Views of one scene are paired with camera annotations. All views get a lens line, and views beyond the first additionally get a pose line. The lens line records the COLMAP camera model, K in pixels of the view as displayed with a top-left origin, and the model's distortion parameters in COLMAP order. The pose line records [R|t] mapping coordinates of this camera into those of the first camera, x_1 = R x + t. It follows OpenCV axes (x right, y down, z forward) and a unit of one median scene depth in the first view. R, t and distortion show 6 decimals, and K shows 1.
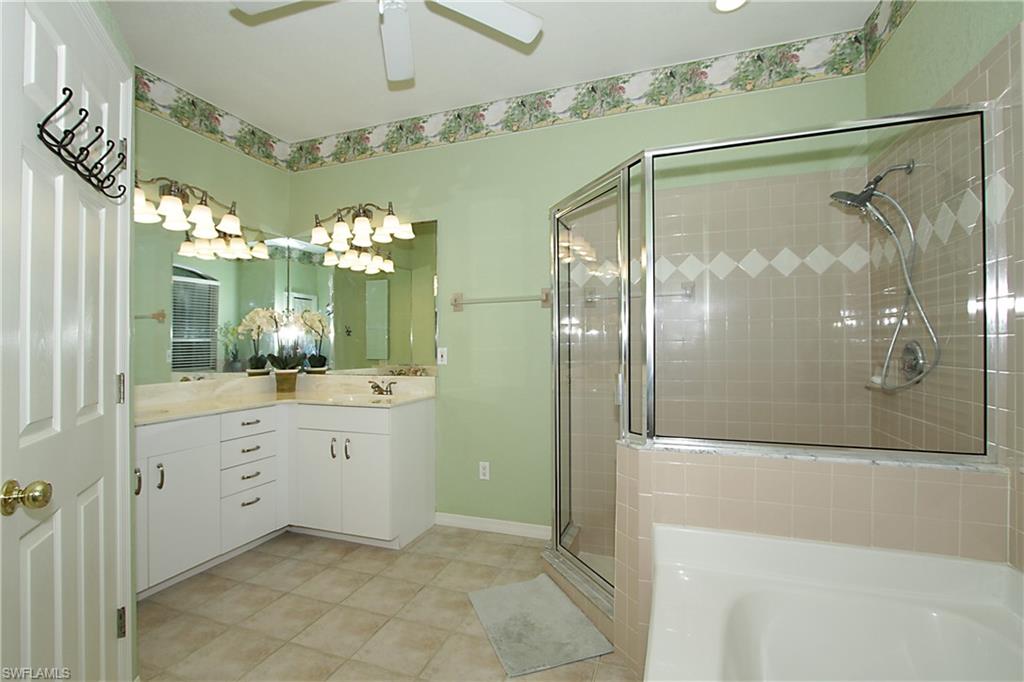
lens RADIAL K [[469.2, 0, 514.5], [0, 469.2, 343.5], [0, 0, 1]] dist [-0.023874, 0.003527]
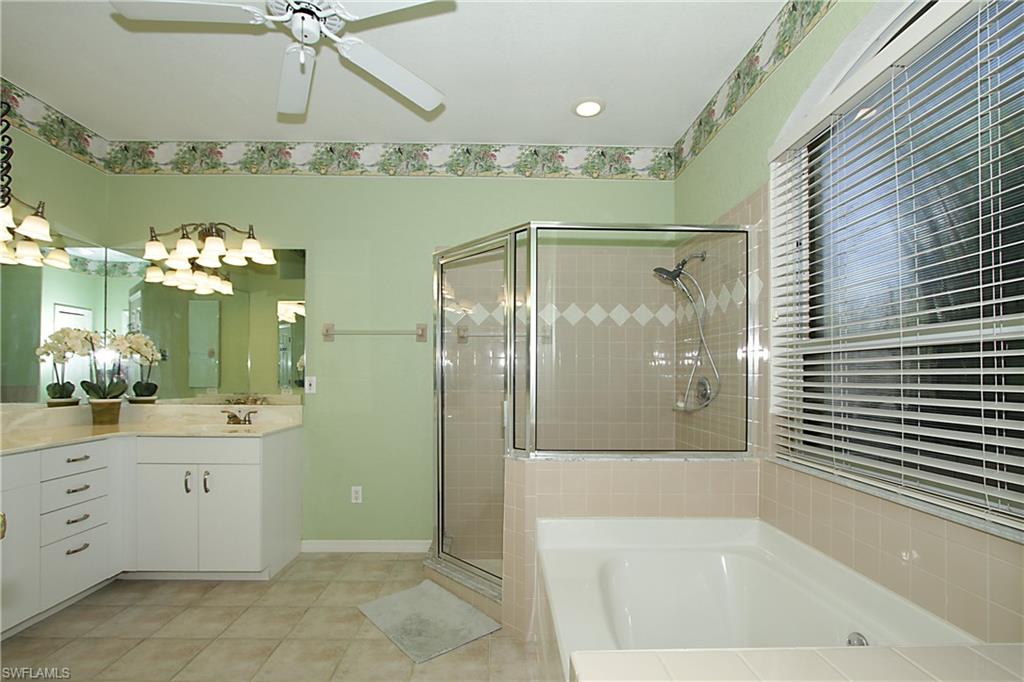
lens RADIAL K [[469.2, 0, 491.9], [0, 469.2, 370.7], [0, 0, 1]] dist [-0.023874, 0.003527]
pose [[0.945598, 0.016543, 0.324916, -0.148685], [-0.015101, 0.999862, -0.006960, -0.003354], [-0.324987, 0.001675, 0.945717, -0.103797]]
